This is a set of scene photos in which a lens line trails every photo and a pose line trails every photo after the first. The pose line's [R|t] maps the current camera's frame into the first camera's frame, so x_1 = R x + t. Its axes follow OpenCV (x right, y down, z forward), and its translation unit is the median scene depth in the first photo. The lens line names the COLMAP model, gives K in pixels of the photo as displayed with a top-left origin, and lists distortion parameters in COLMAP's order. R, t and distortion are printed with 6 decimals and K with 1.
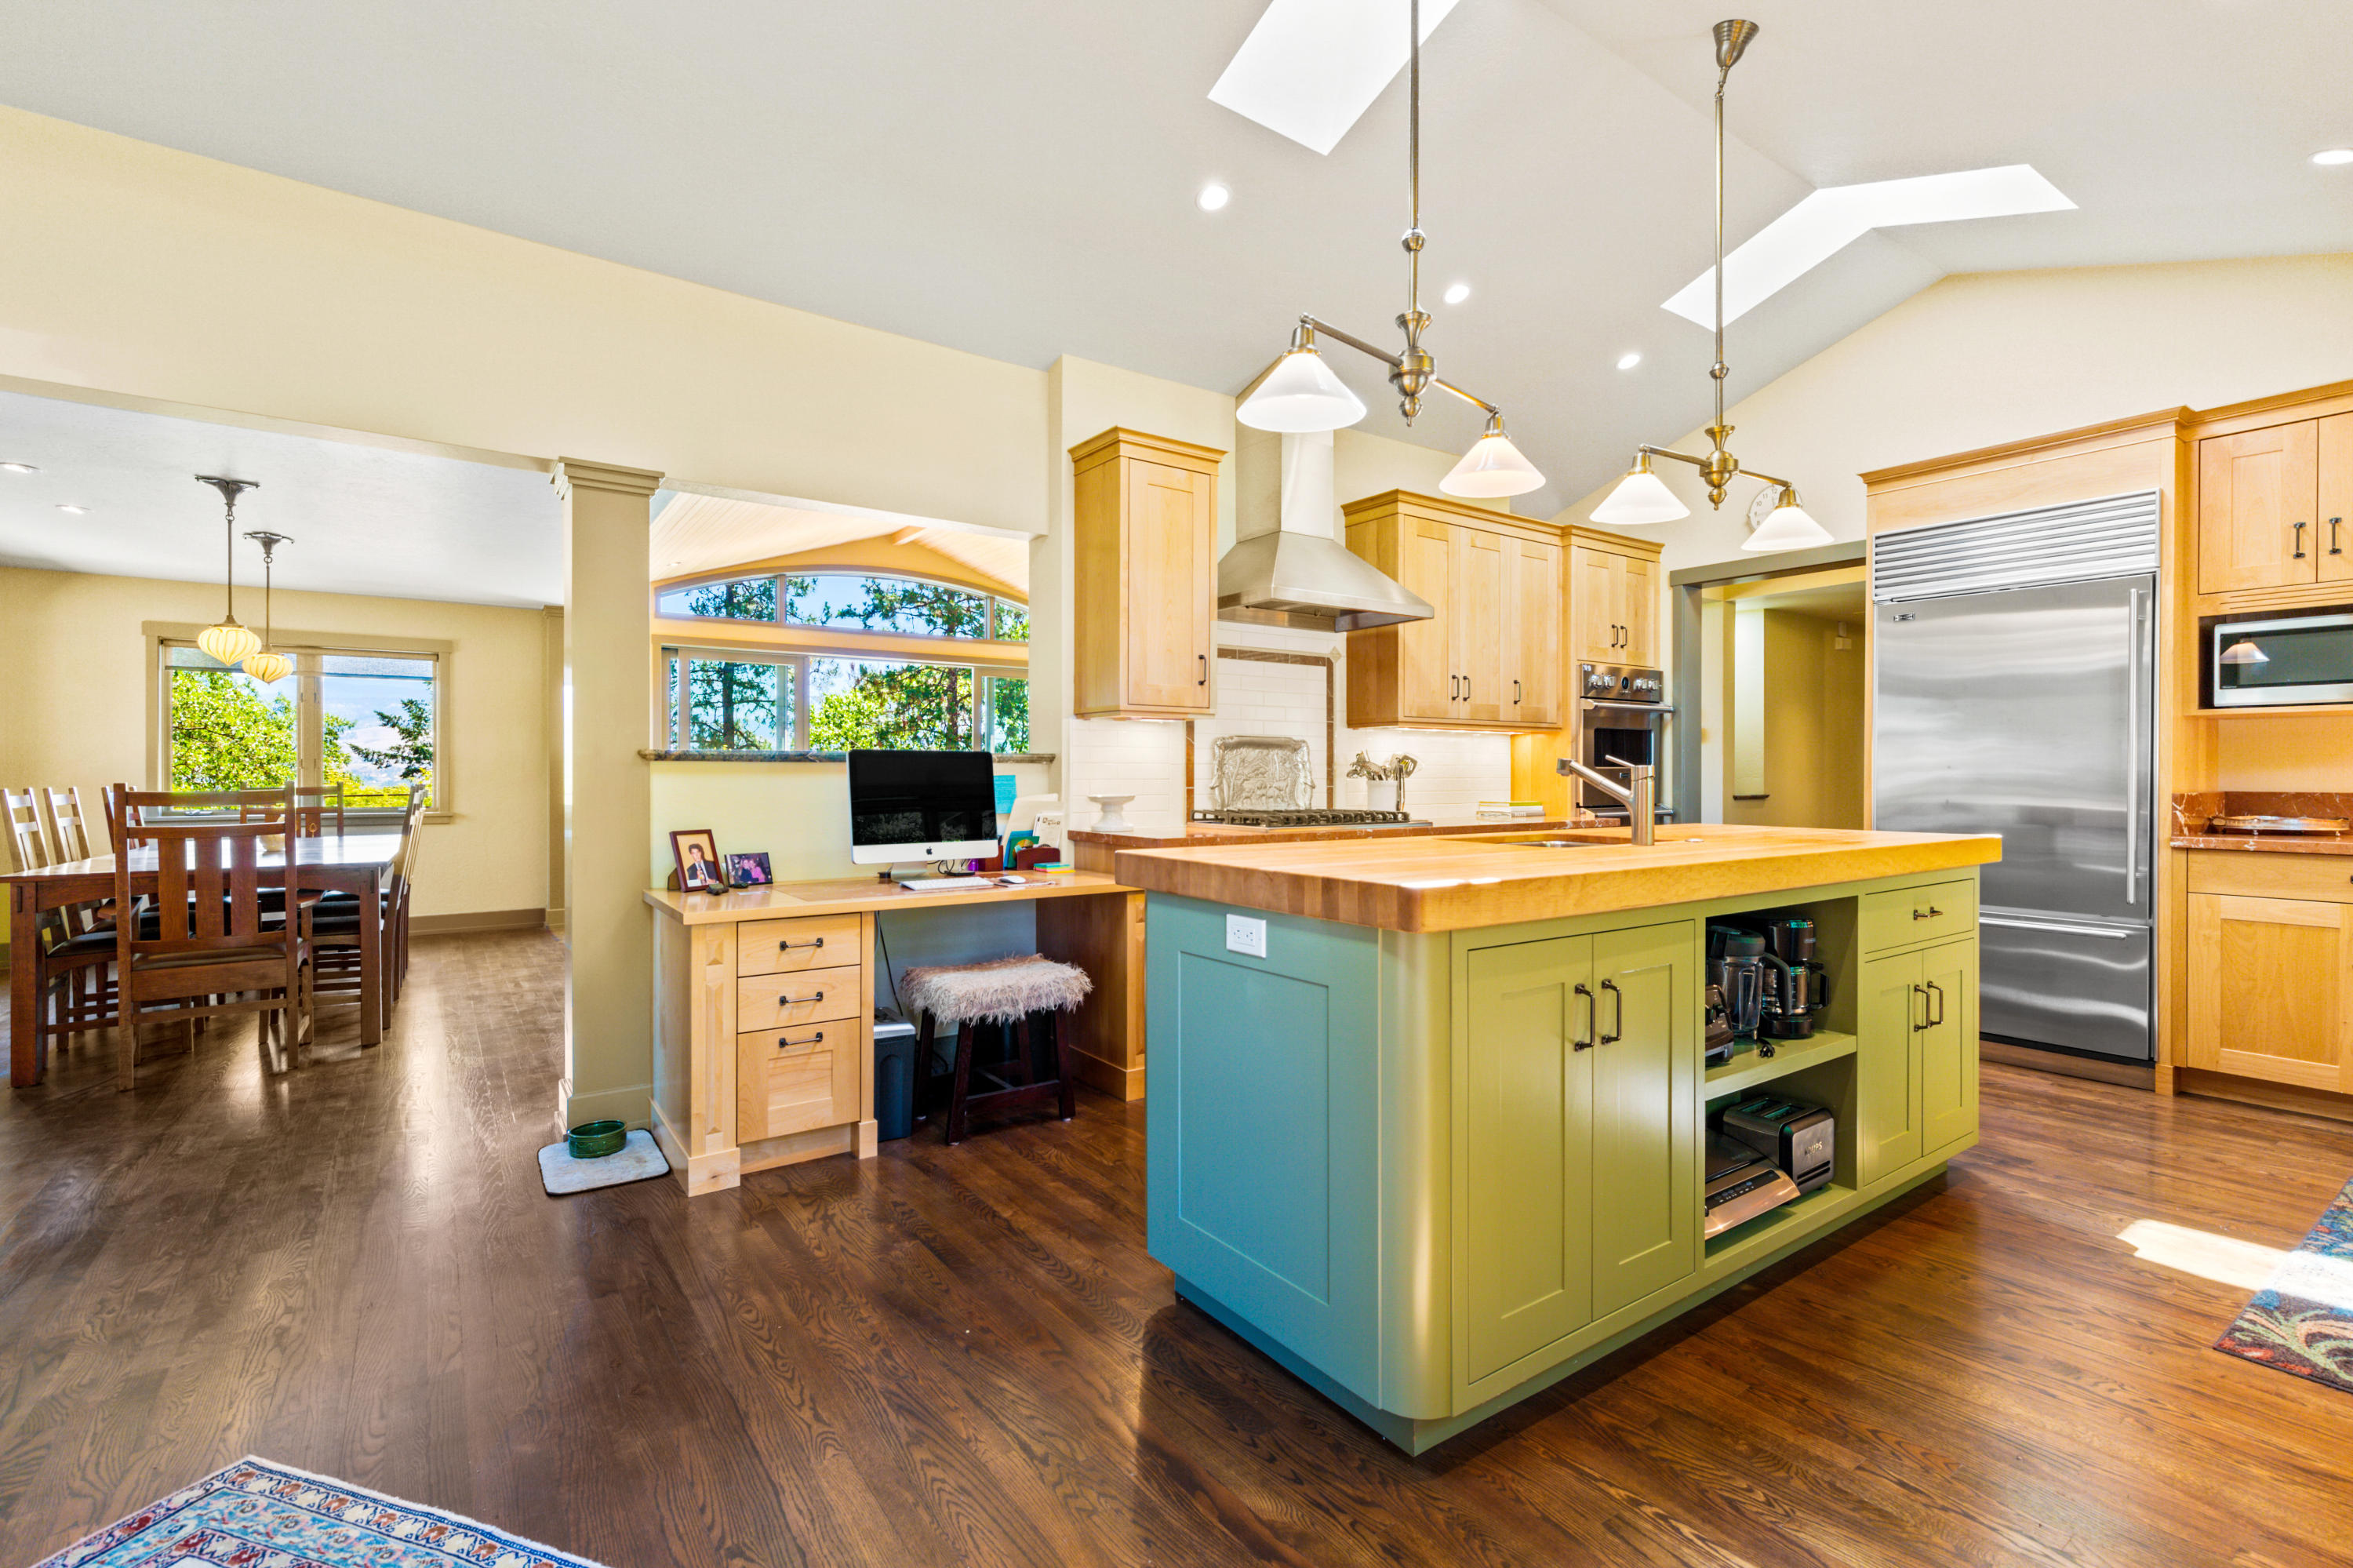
lens RADIAL K [[1051.3, 0, 1177.5], [0, 1051.3, 777.5], [0, 0, 1]] dist [0.001367, 0.000023]
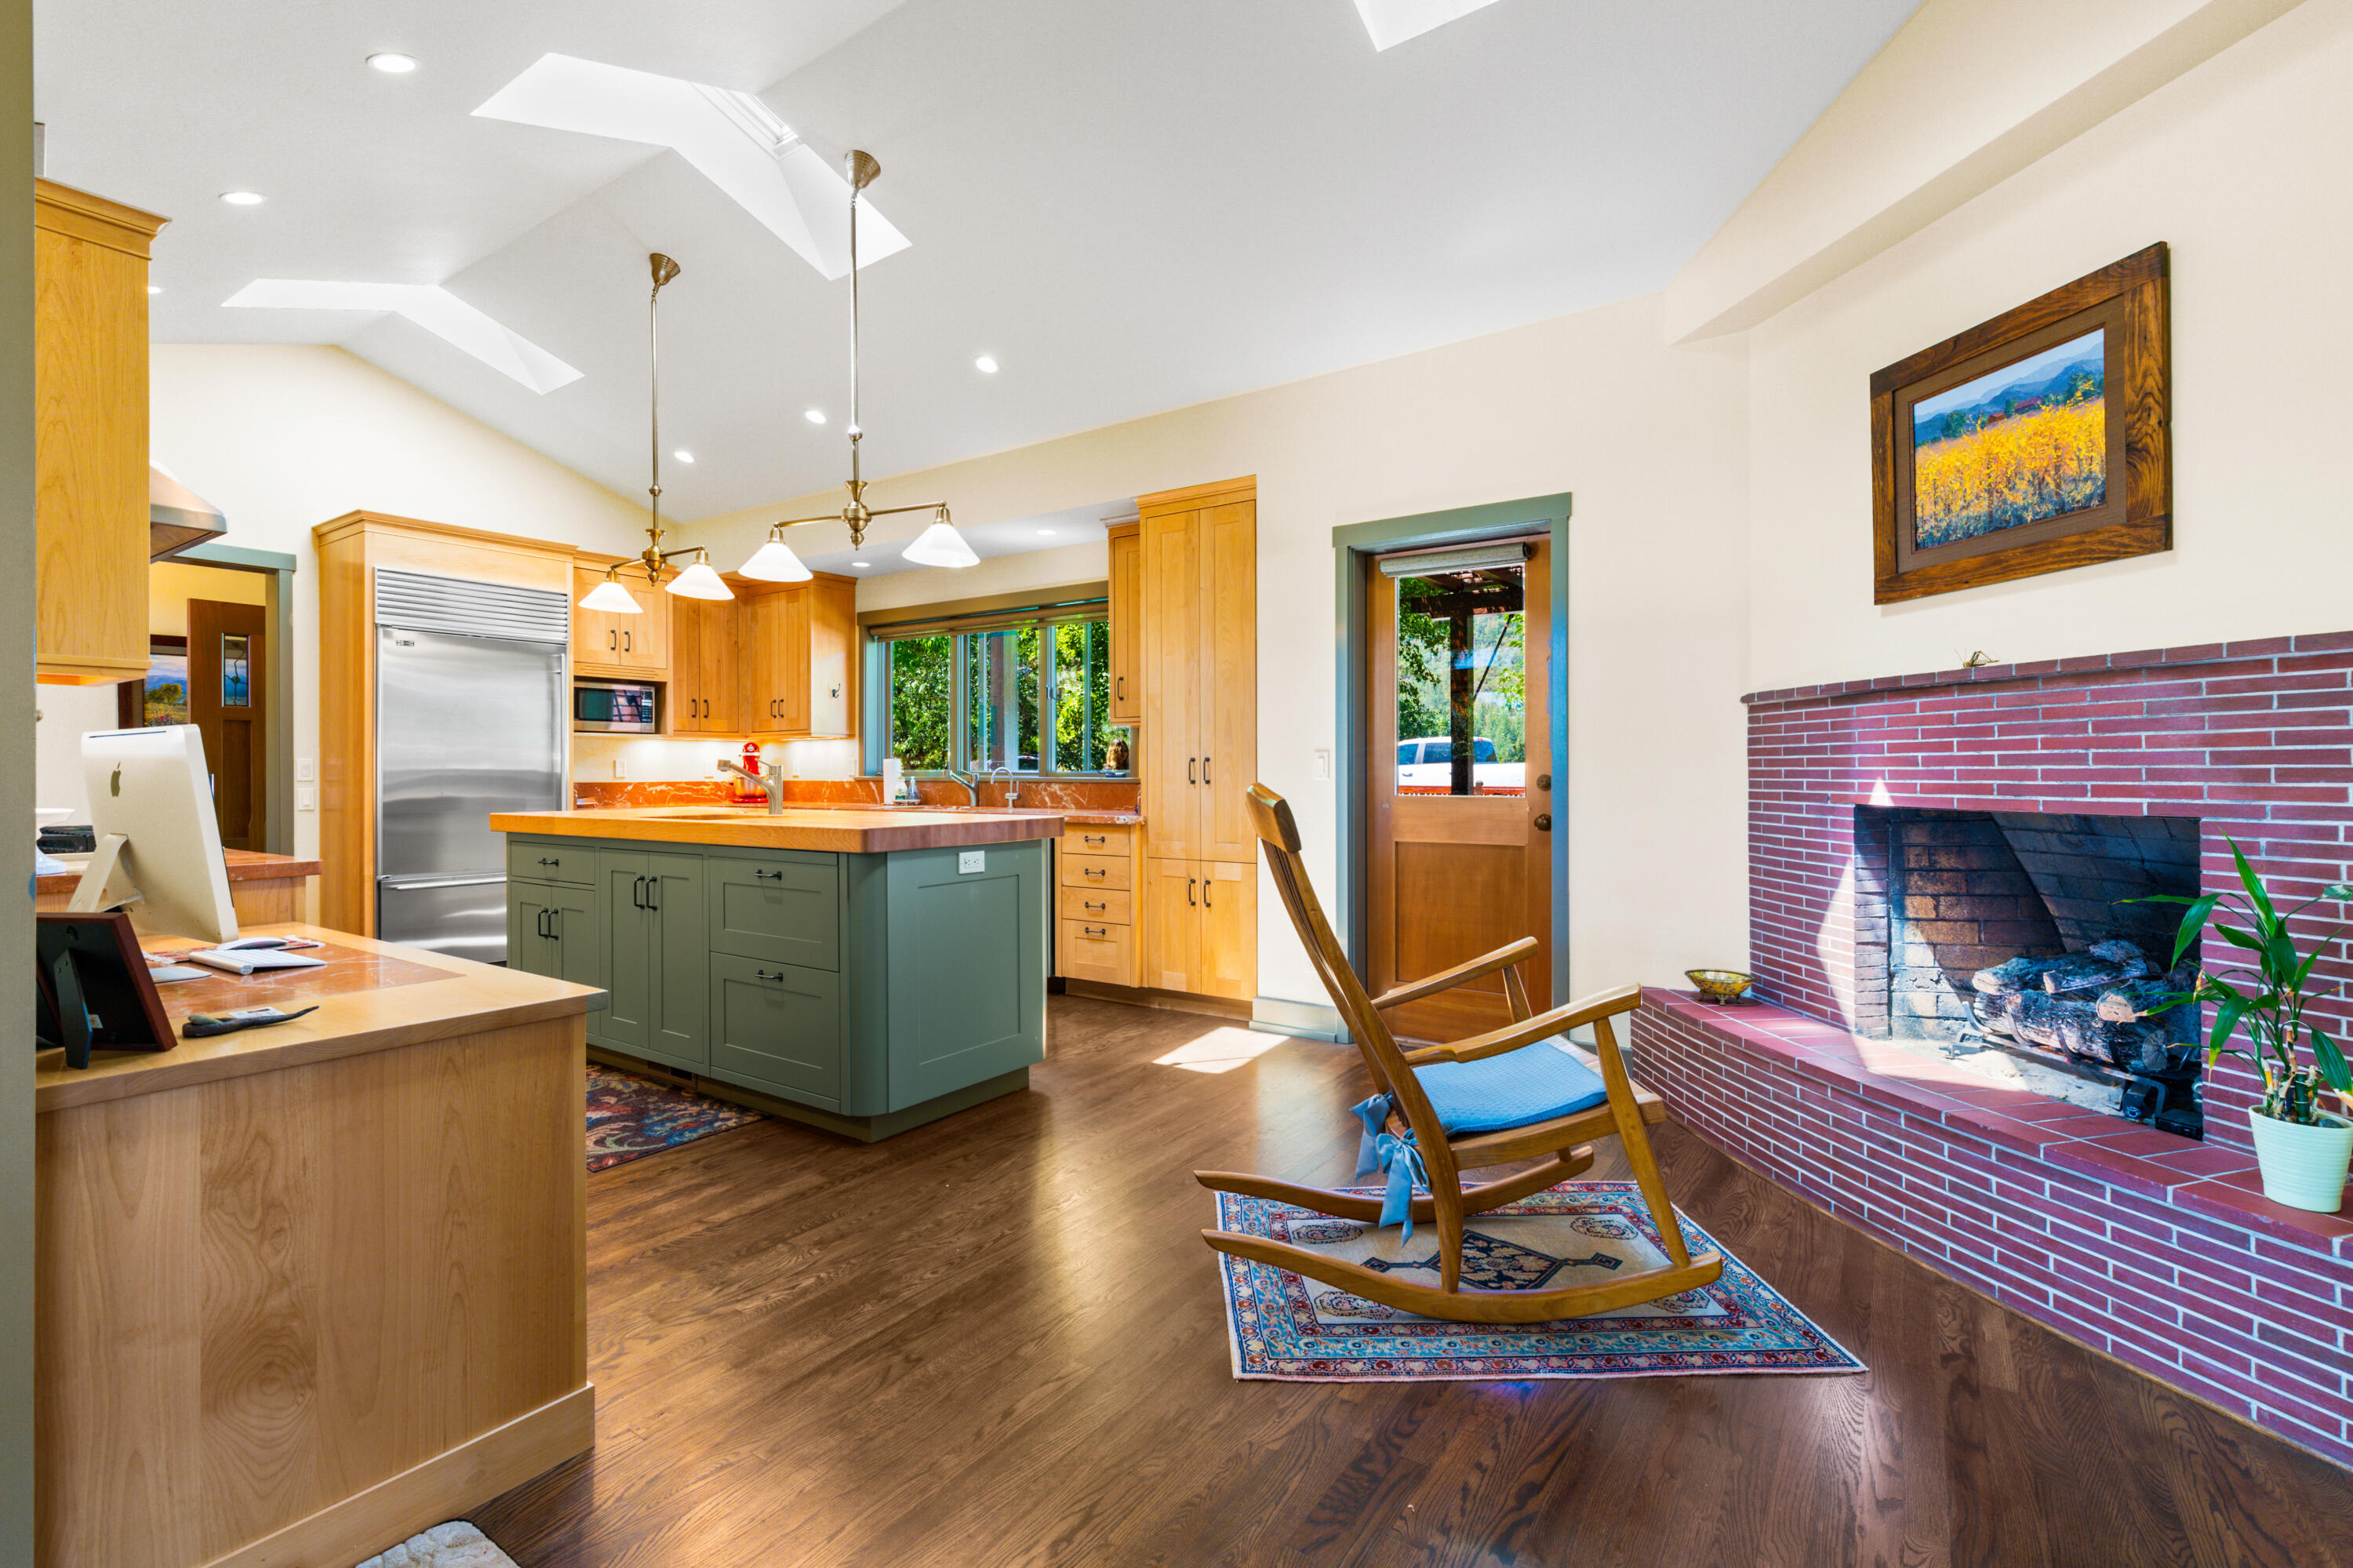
lens RADIAL K [[1059.1, 0, 1176.9], [0, 1059.1, 775.5], [0, 0, 1]] dist [0.015058, 0.000002]
pose [[-0.330479, -0.003628, 0.943806, -0.882904], [0.007021, 0.999955, 0.006303, -0.000943], [-0.943787, 0.008710, -0.330439, 0.654419]]
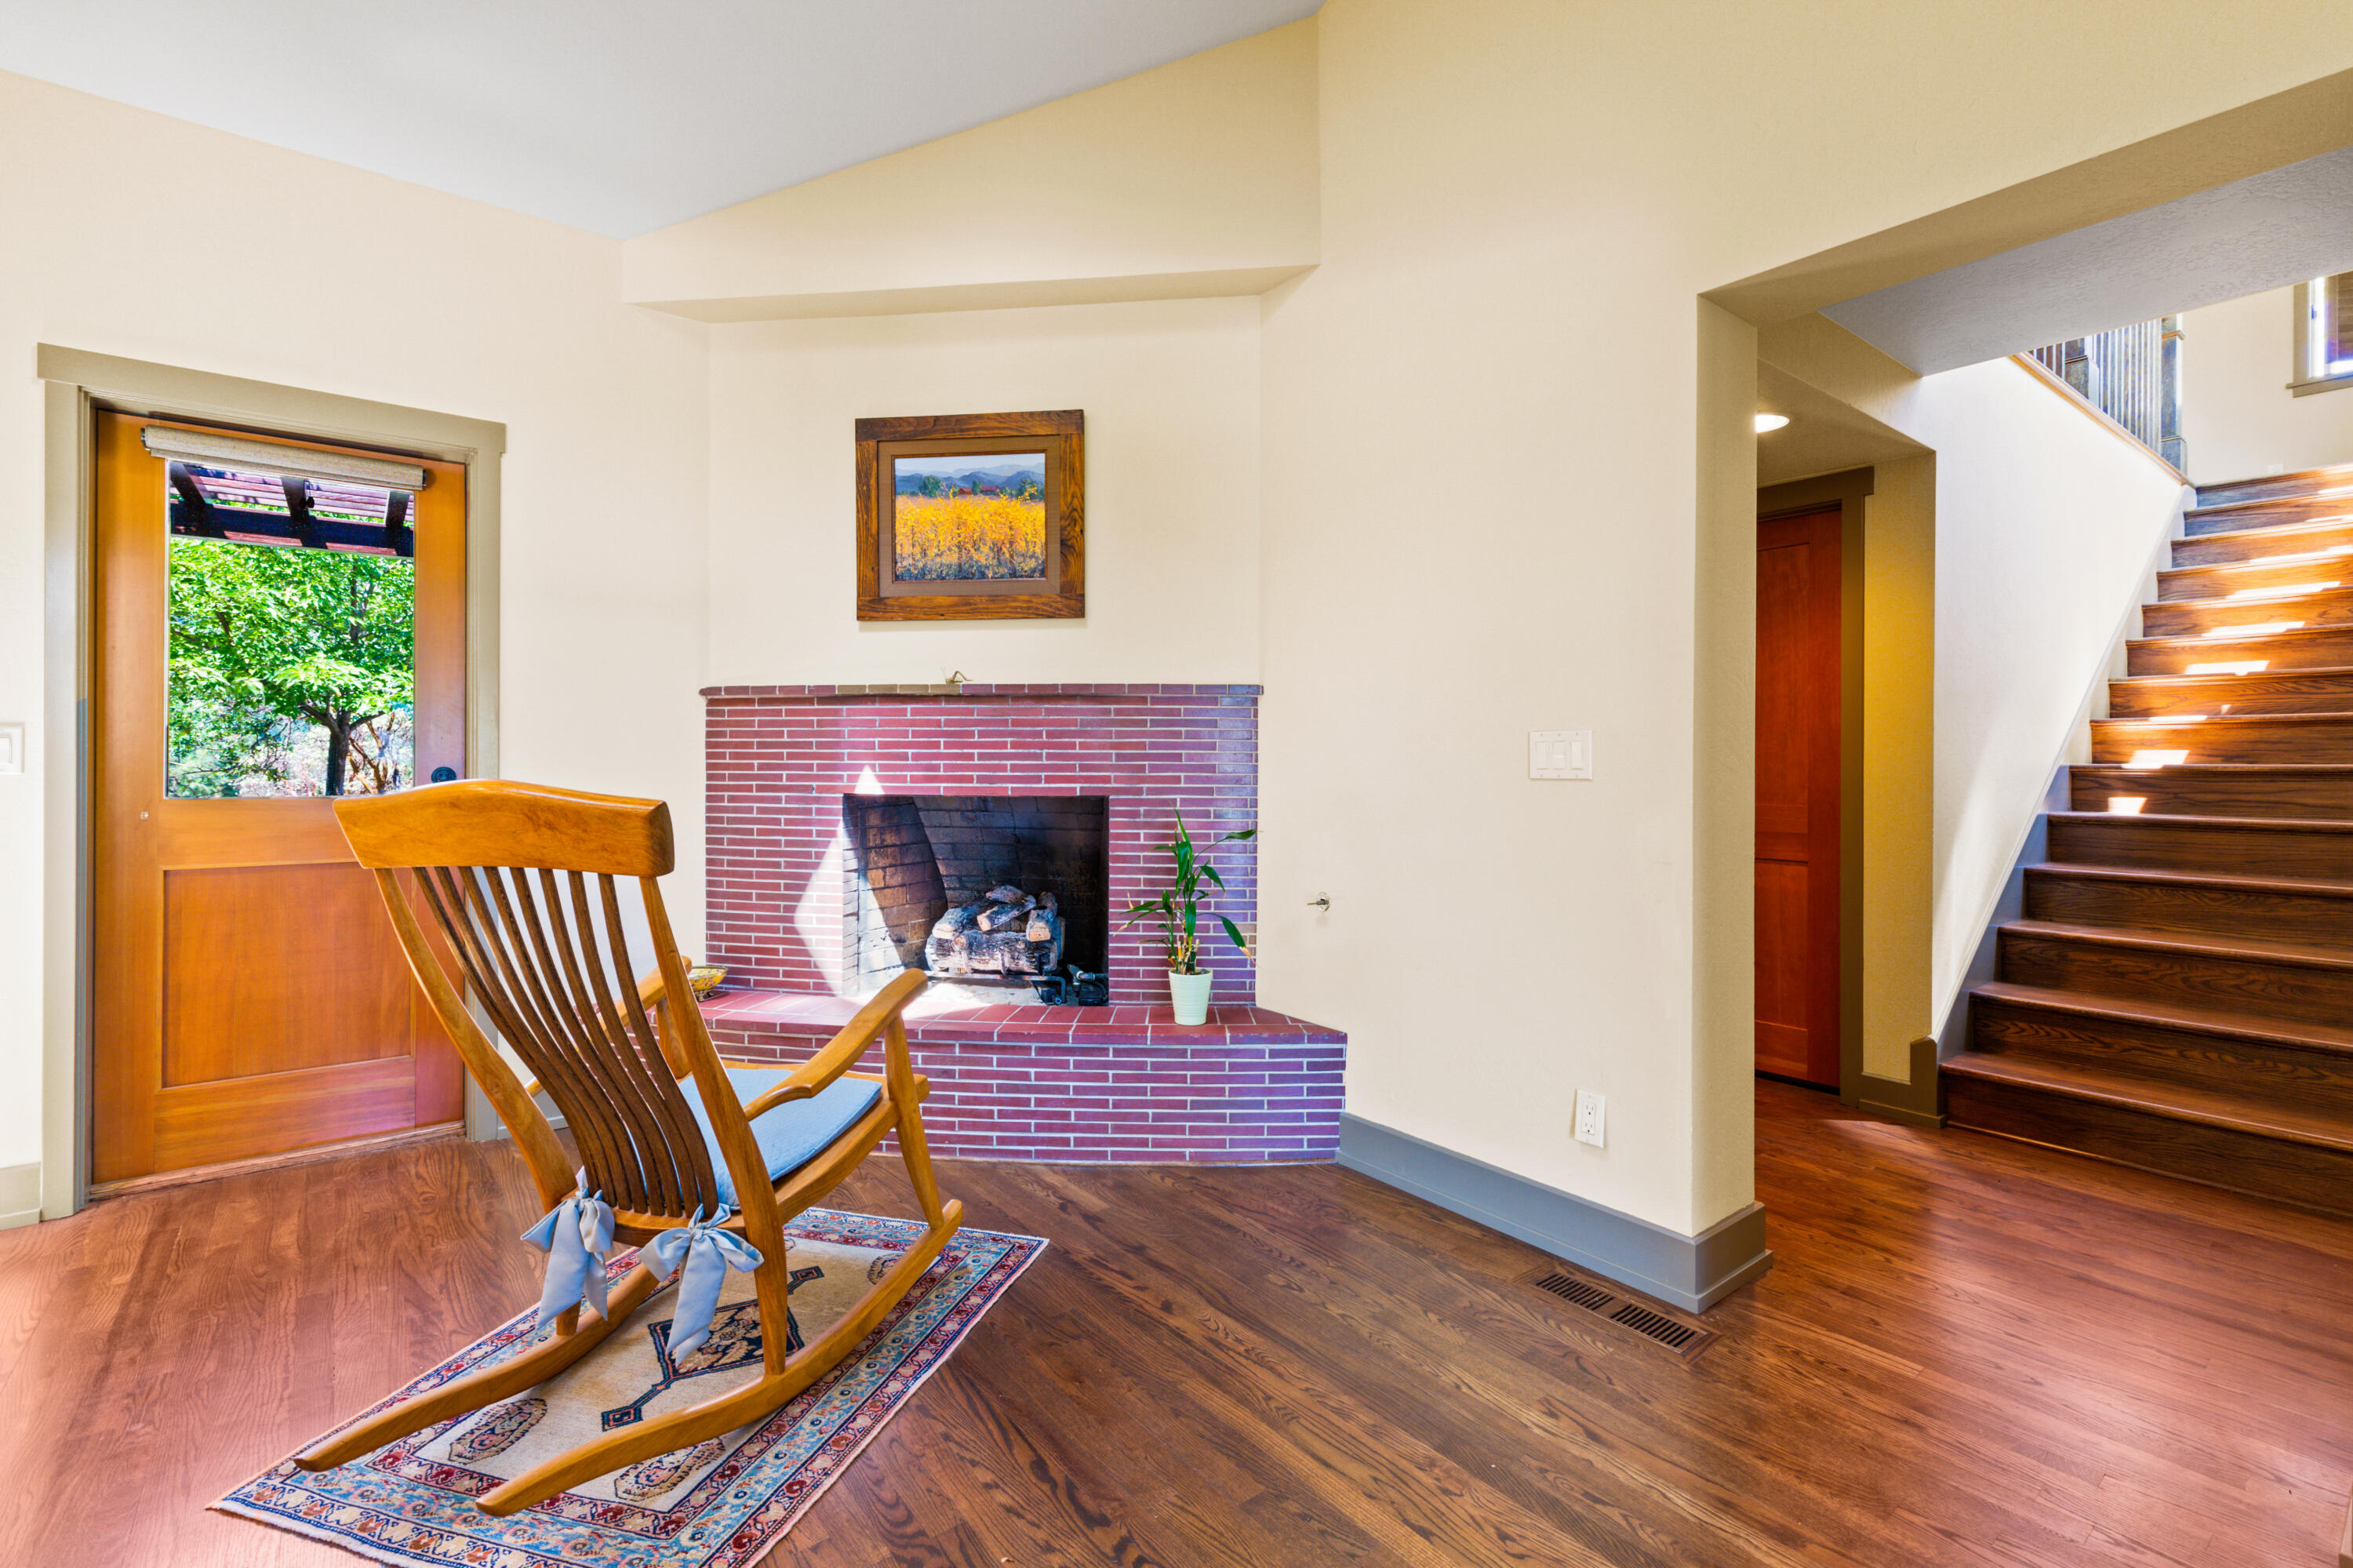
lens RADIAL K [[1080.1, 0, 1169.6], [0, 1080.1, 767.5], [0, 0, 1]] dist [0.024183, -0.000161]
pose [[-0.999662, -0.004440, -0.025609, -0.559488], [-0.004646, 0.999957, 0.008001, -0.001629], [0.025573, 0.008117, -0.999640, 0.831957]]
